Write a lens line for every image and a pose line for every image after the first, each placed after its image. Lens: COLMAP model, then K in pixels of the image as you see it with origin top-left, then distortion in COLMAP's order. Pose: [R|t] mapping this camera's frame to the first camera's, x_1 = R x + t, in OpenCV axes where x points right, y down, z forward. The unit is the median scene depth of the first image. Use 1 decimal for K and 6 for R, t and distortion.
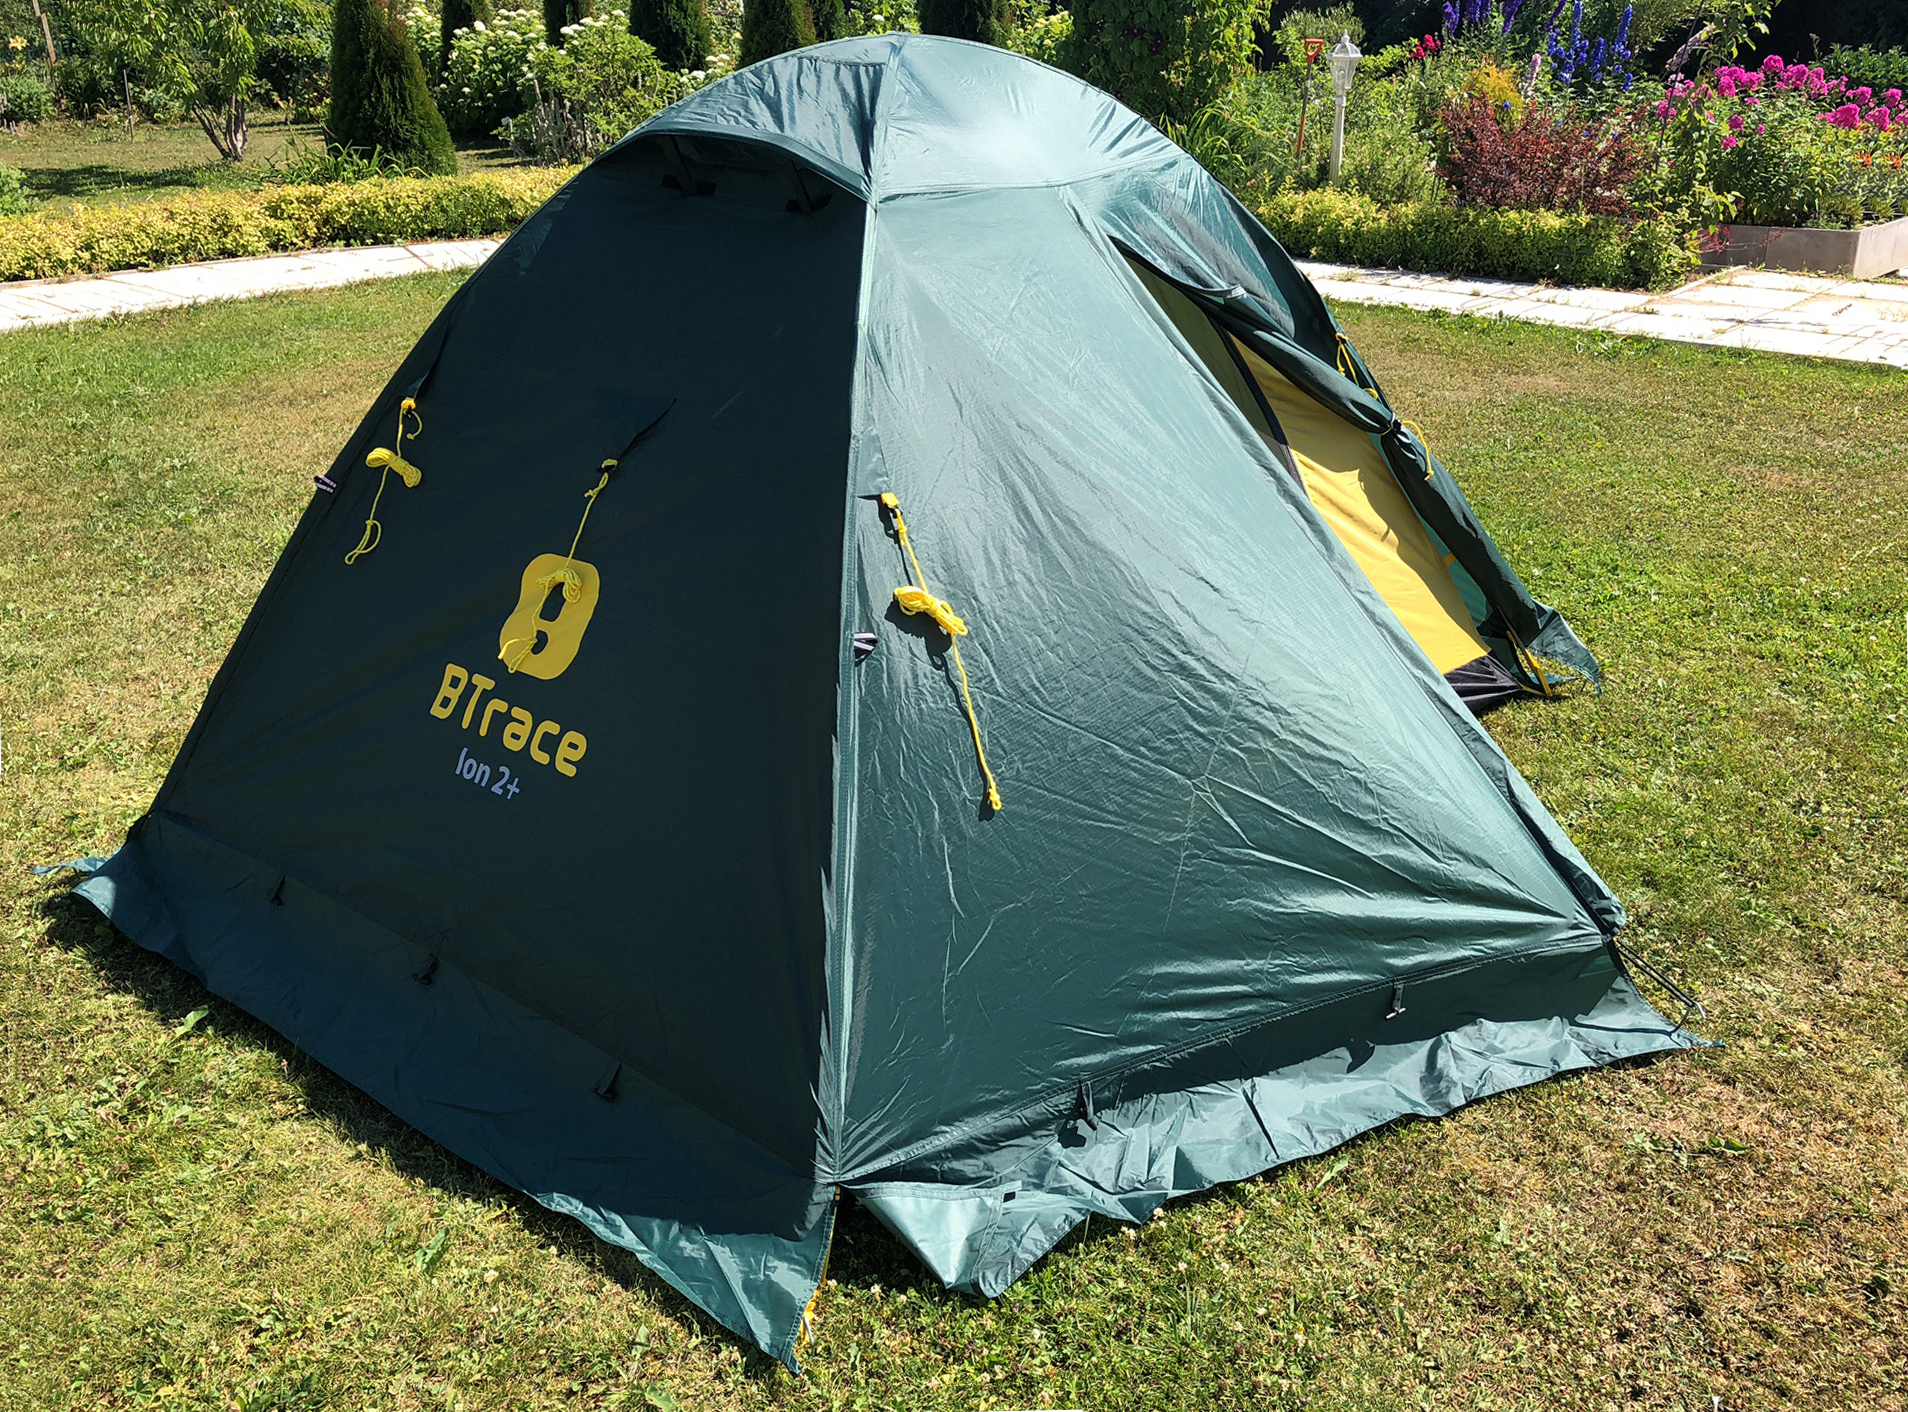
lens RADIAL K [[1608.9, 0, 954.0], [0, 1608.9, 706.0], [0, 0, 1]] dist [-0.003877, 0.046853]
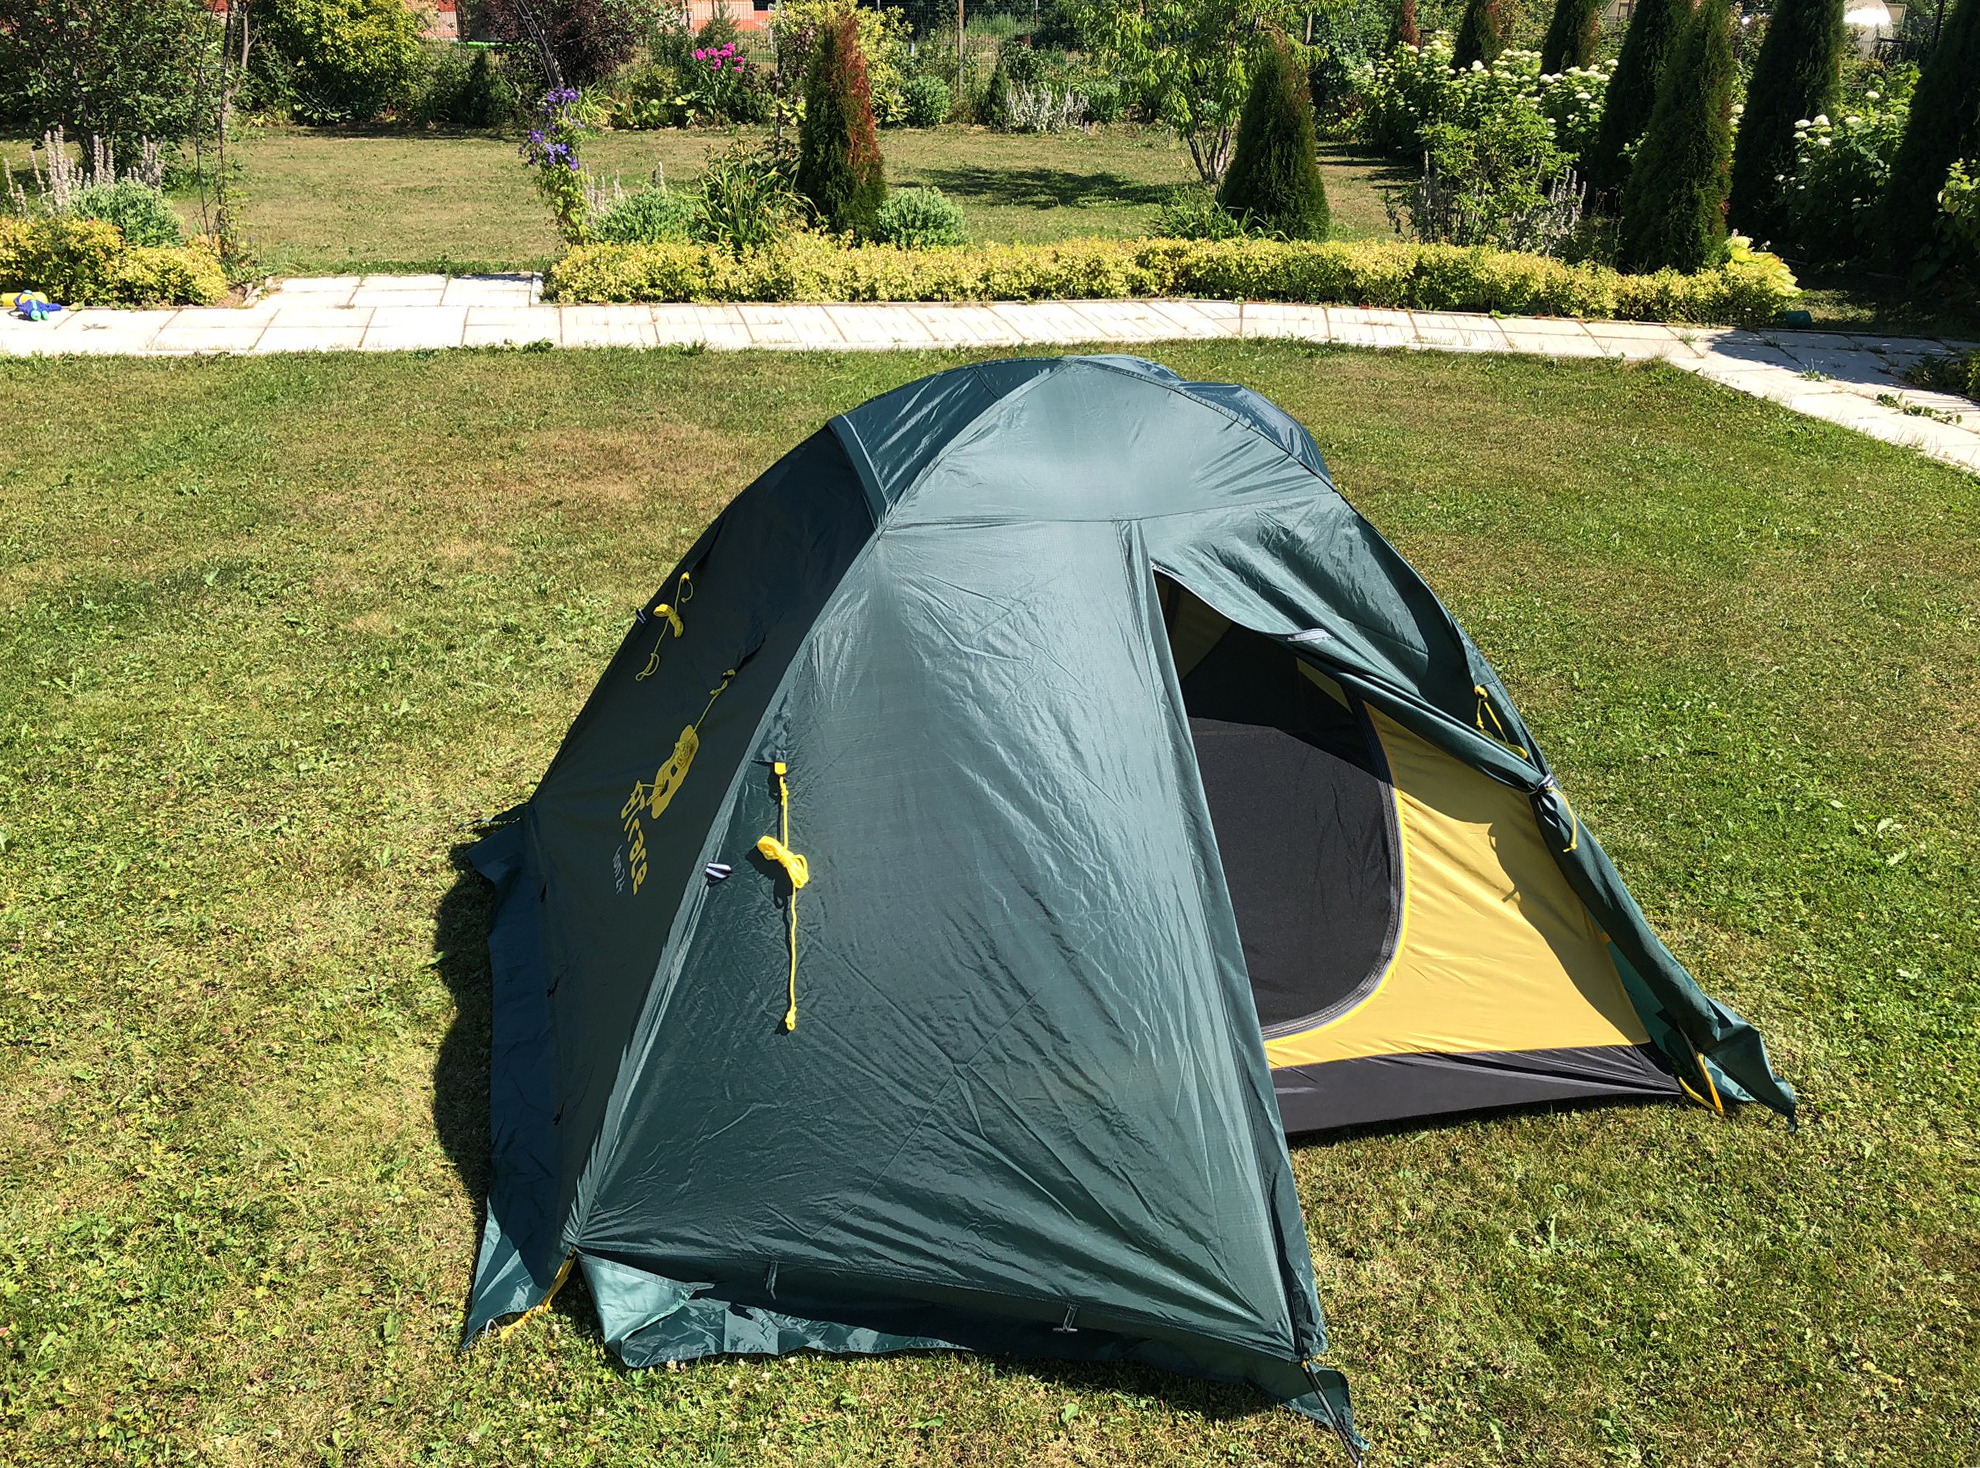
lens RADIAL K [[1652.2, 0, 990.0], [0, 1652.2, 734.0], [0, 0, 1]] dist [-0.005685, 0.001628]
pose [[0.794557, 0.275386, -0.541148, 0.208767], [-0.257305, 0.959966, 0.110723, -0.090066], [0.549975, 0.051264, 0.833606, -0.002315]]
